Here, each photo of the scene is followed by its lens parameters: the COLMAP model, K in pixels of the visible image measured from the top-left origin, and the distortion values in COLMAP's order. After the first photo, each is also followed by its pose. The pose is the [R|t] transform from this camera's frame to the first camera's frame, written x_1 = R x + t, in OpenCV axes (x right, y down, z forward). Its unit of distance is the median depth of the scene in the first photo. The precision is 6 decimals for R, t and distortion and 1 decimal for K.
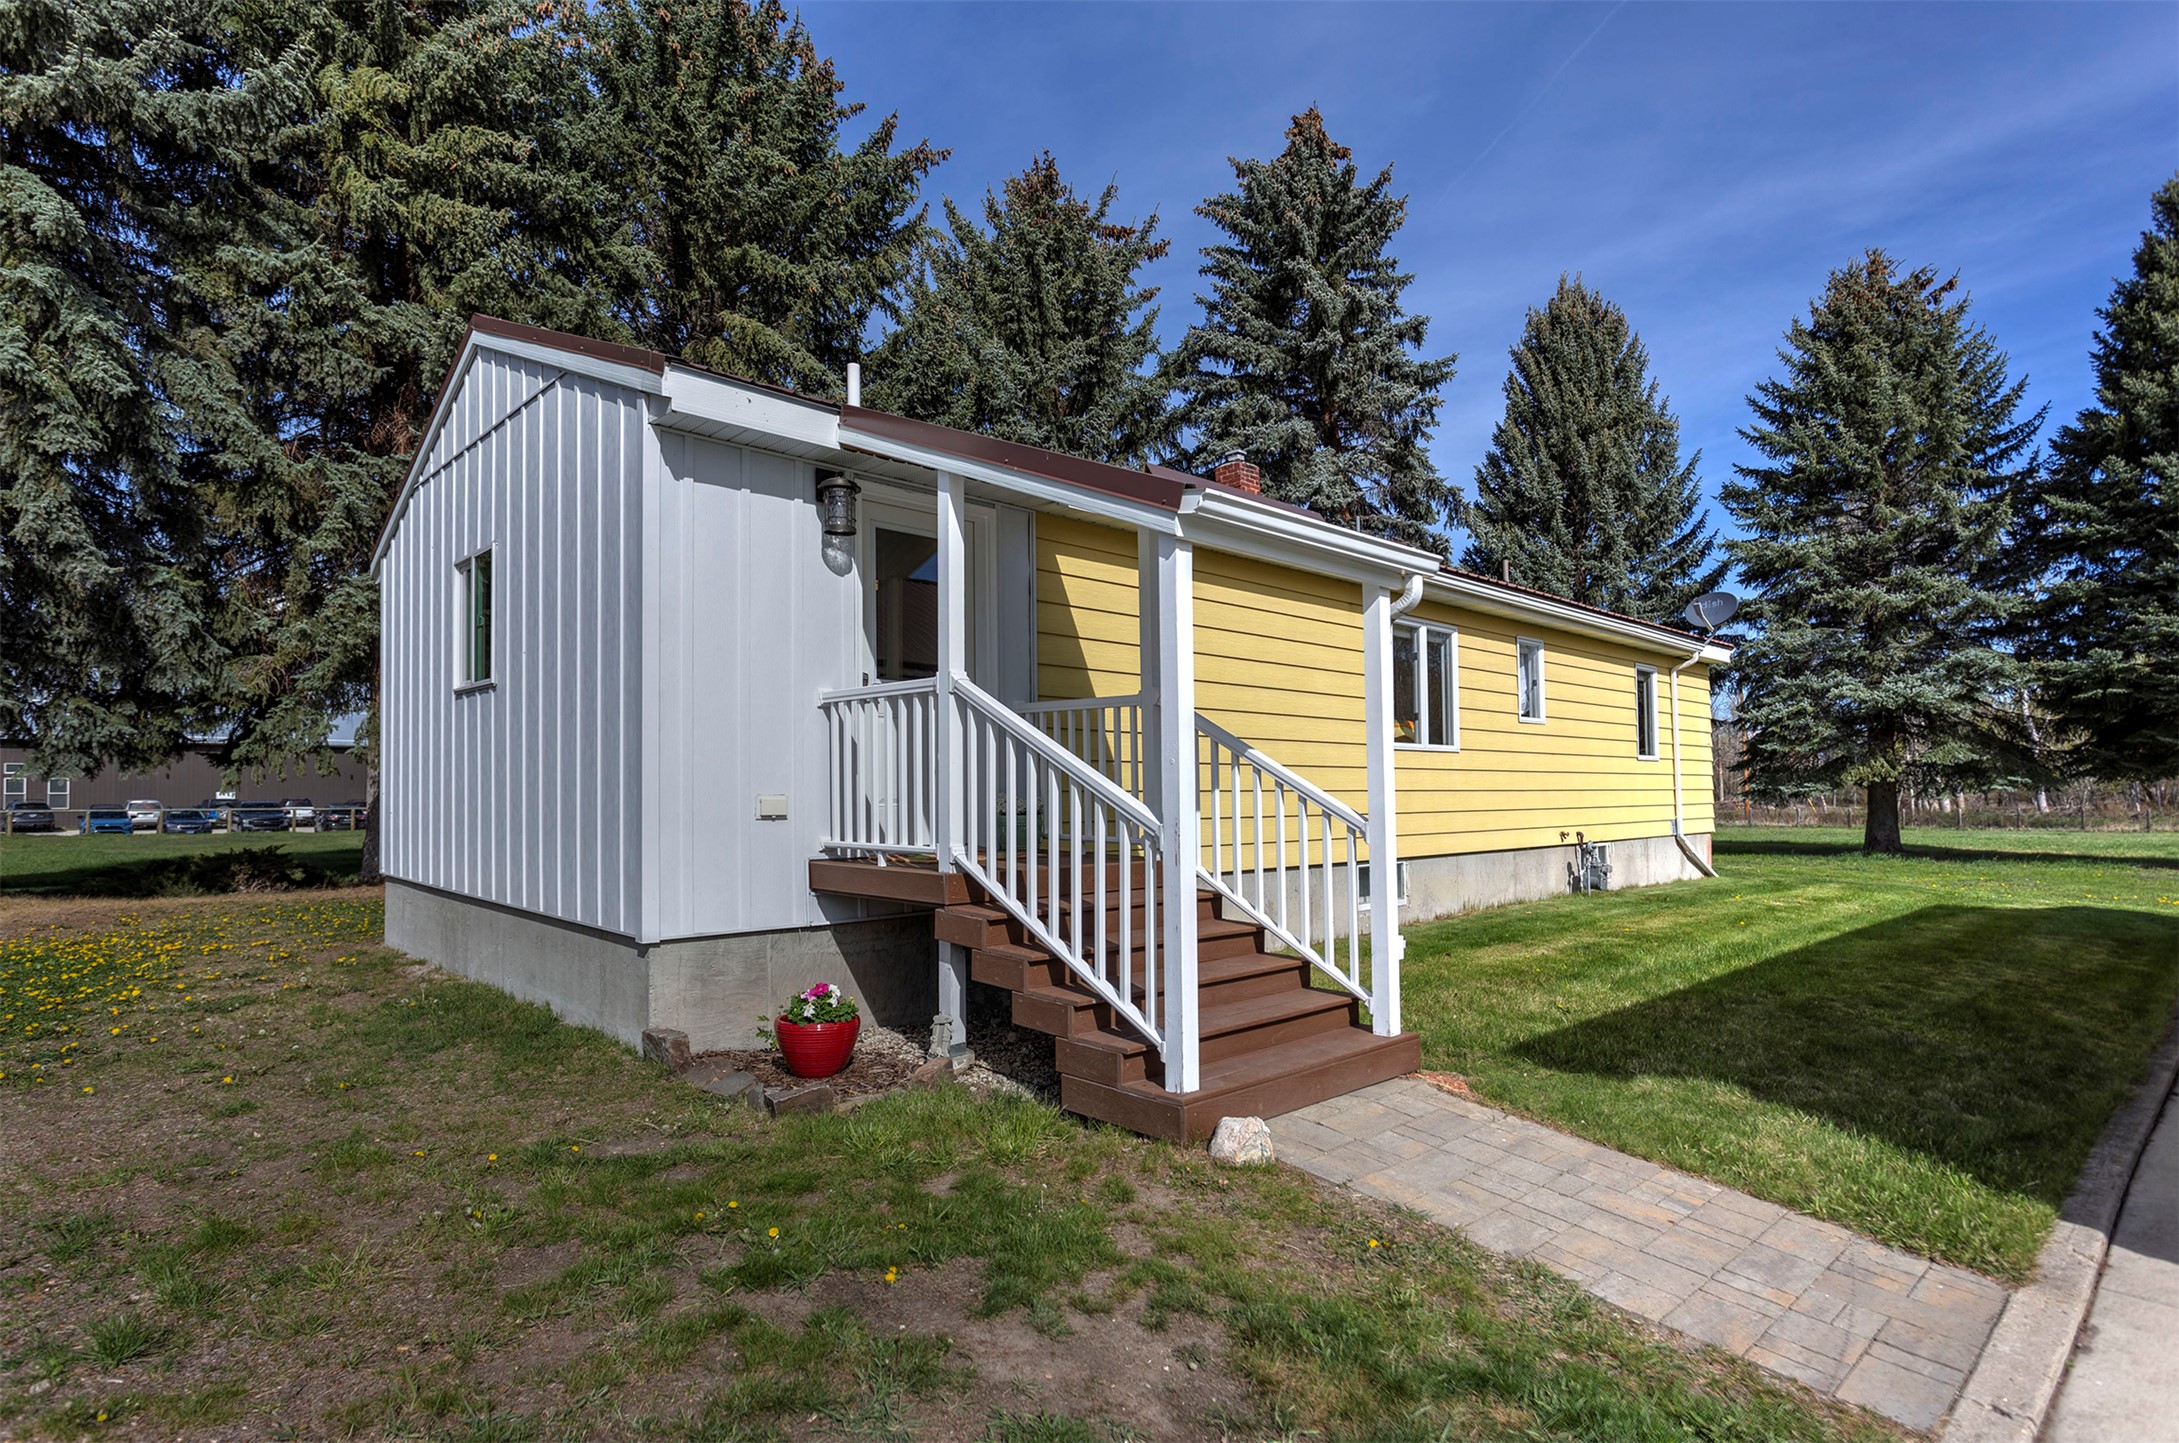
lens RADIAL K [[1106.8, 0, 1087.5], [0, 1106.8, 693.6], [0, 0, 1]] dist [-0.002118, 0.000563]
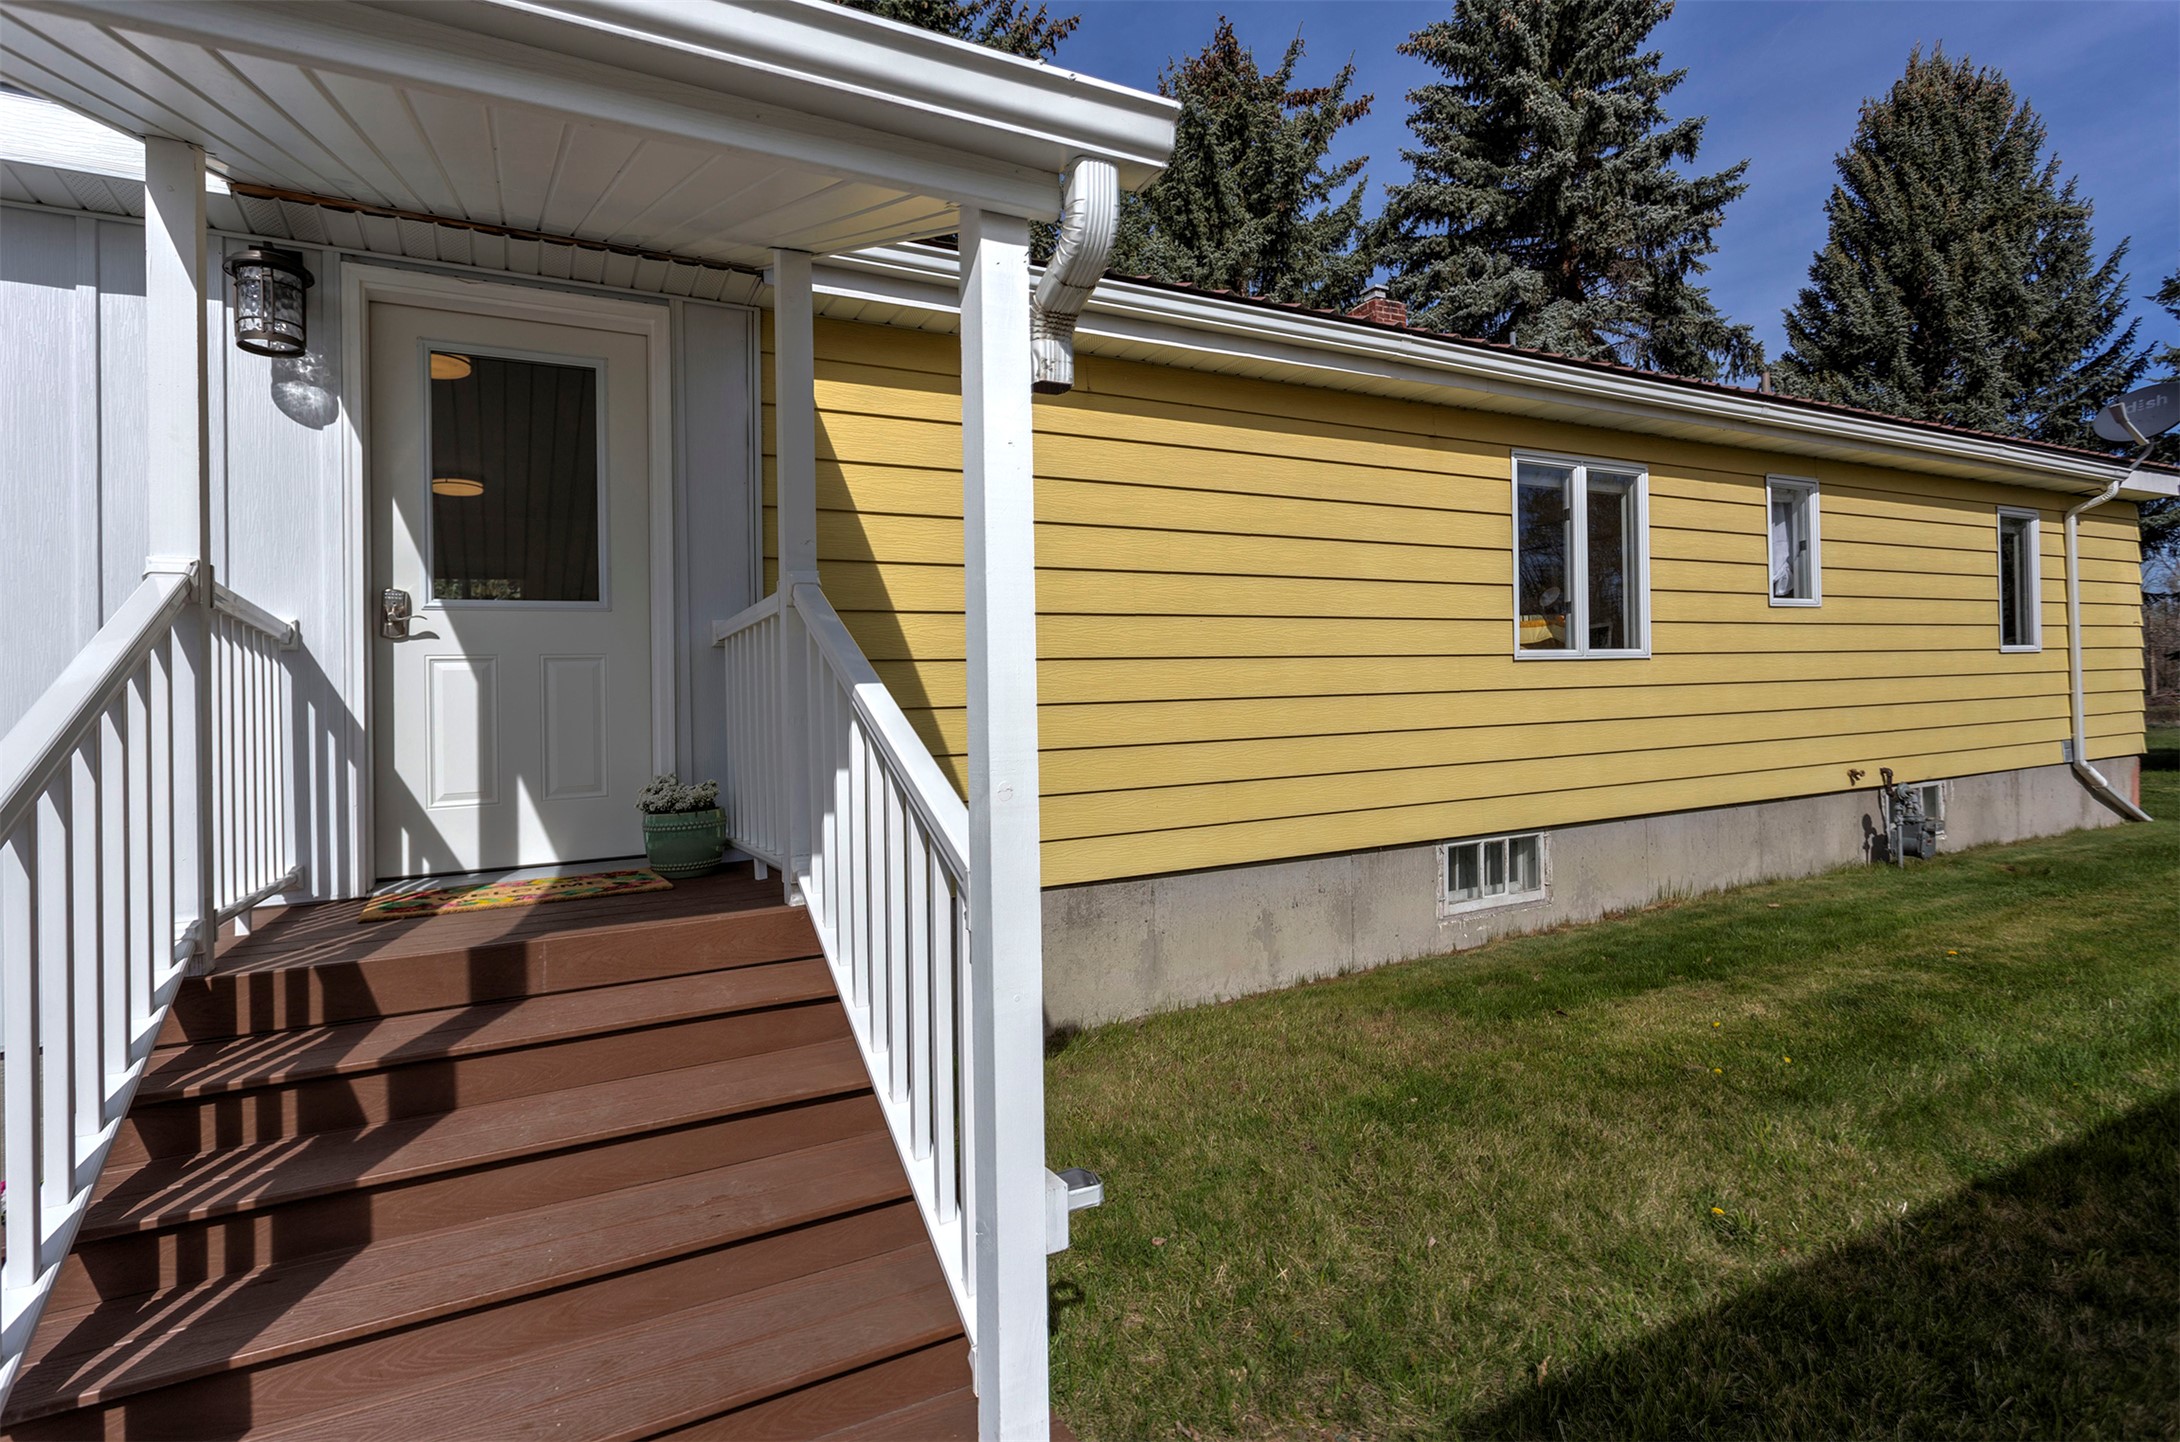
lens RADIAL K [[1011.9, 0, 1090.0], [0, 1011.9, 721.0], [0, 0, 1]] dist [0.009766, -0.001282]
pose [[0.958112, -0.043221, -0.283112, 0.072699], [0.067924, 0.994635, 0.078025, 0.007980], [0.278221, -0.093987, 0.955908, 0.129987]]
